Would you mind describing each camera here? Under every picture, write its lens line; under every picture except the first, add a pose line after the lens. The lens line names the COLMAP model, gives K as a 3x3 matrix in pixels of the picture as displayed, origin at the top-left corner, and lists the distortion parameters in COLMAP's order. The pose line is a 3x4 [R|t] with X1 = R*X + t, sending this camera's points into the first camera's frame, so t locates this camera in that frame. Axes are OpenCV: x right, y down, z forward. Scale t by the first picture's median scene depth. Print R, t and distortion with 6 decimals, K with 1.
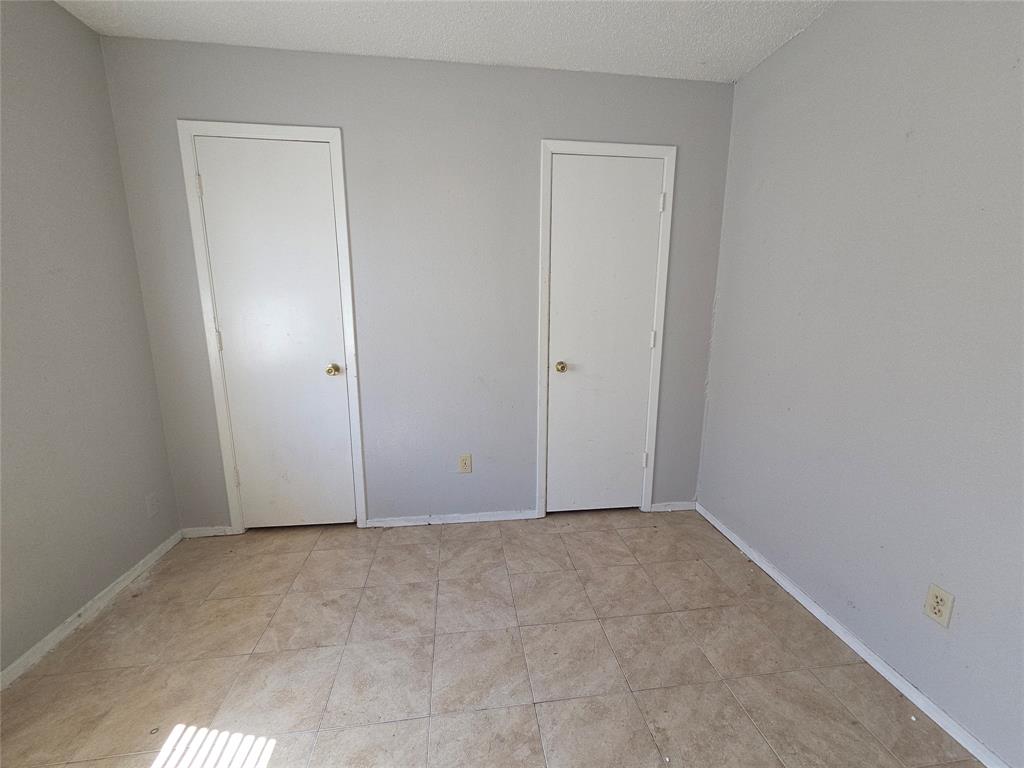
lens RADIAL K [[417.5, 0, 512.0], [0, 417.5, 384.0], [0, 0, 1]] dist [0.007784, -0.000295]
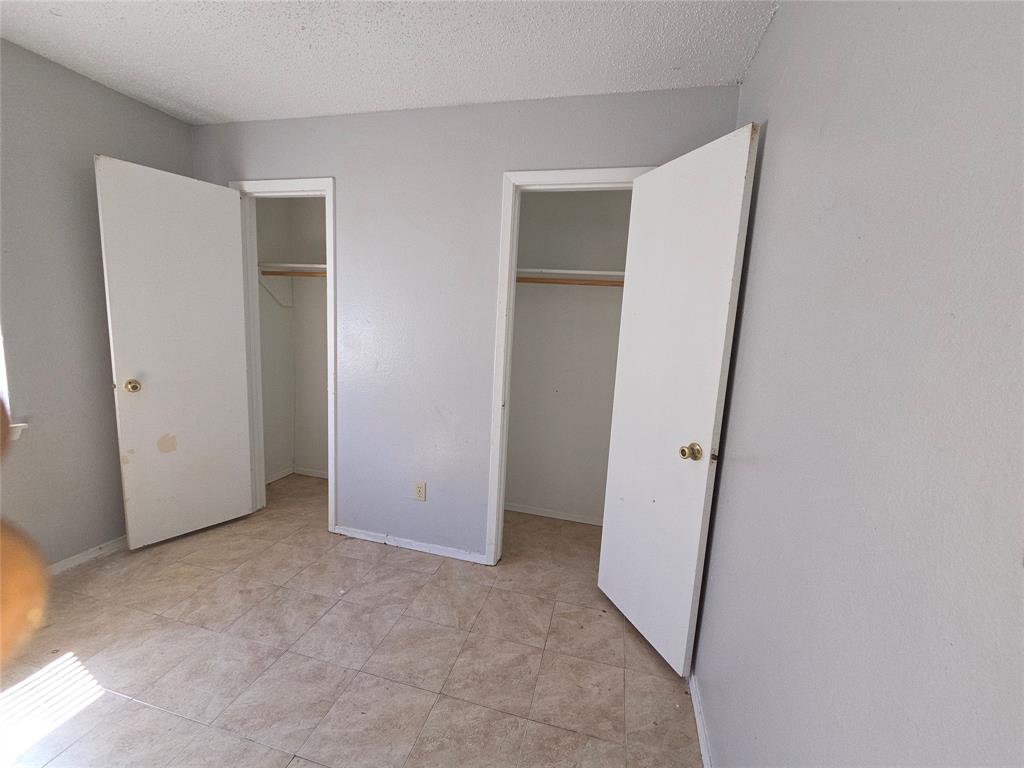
lens RADIAL K [[417.5, 0, 512.0], [0, 417.5, 384.0], [0, 0, 1]] dist [0.007784, -0.000295]
pose [[0.926189, 0.100403, -0.363445, 0.552232], [-0.120432, 0.992179, -0.032812, -0.075448], [0.357308, 0.074161, 0.931038, 0.158543]]
